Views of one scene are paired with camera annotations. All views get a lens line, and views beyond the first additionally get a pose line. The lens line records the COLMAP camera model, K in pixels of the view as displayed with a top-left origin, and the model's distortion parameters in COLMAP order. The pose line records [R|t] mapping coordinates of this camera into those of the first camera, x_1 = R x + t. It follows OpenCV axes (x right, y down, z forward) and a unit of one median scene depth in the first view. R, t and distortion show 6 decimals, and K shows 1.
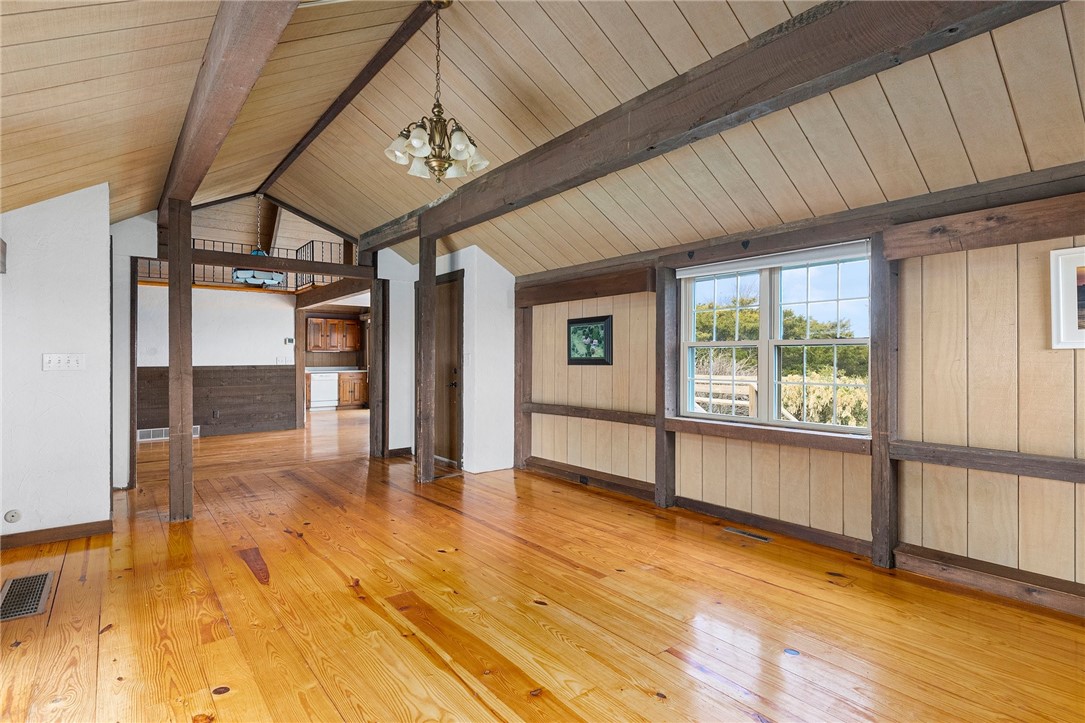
lens RADIAL K [[522.9, 0, 542.5], [0, 522.9, 361.5], [0, 0, 1]] dist [-0.000169, 0.000051]
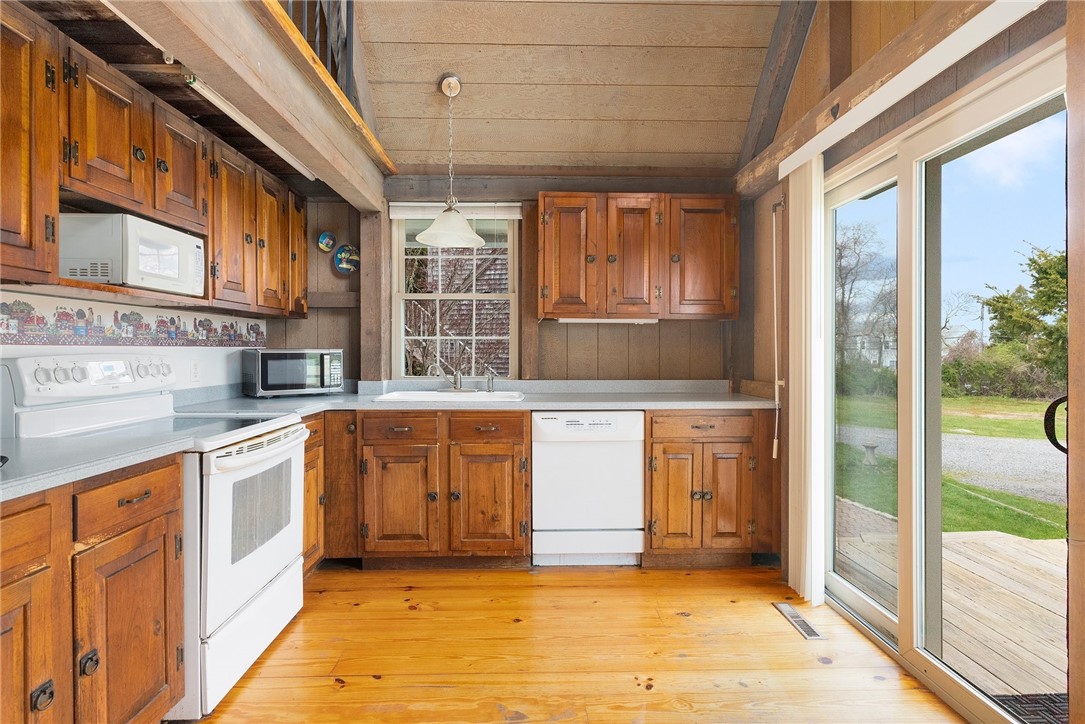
lens RADIAL K [[569.1, 0, 542.5], [0, 569.1, 362.0], [0, 0, 1]] dist [0.083125, -0.000056]
pose [[0.787631, 0.010997, -0.616049, -0.266952], [0.000009, 0.999841, 0.017860, -0.005163], [0.616147, -0.014073, 0.787506, 0.763264]]
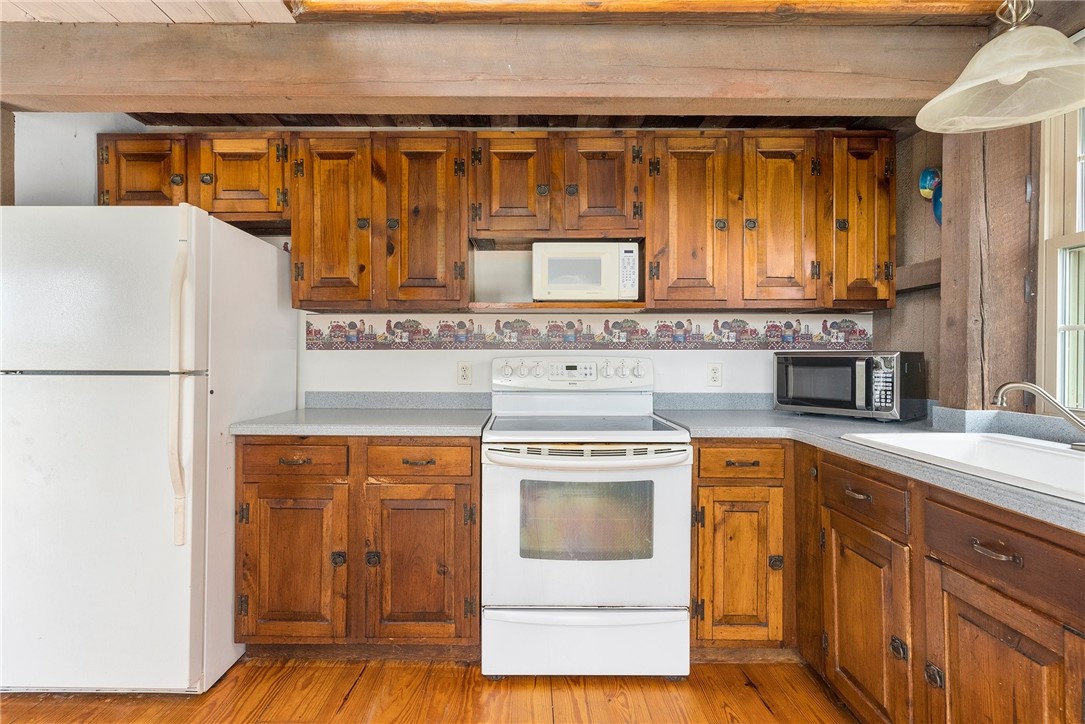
lens RADIAL K [[522.9, 0, 542.5], [0, 522.9, 362.0], [0, 0, 1]] dist [-0.000169, 0.000051]
pose [[-0.633292, 0.000360, -0.773912, -0.325975], [-0.007362, 0.999952, 0.006490, -0.003265], [0.773878, 0.009807, -0.633259, 0.947543]]
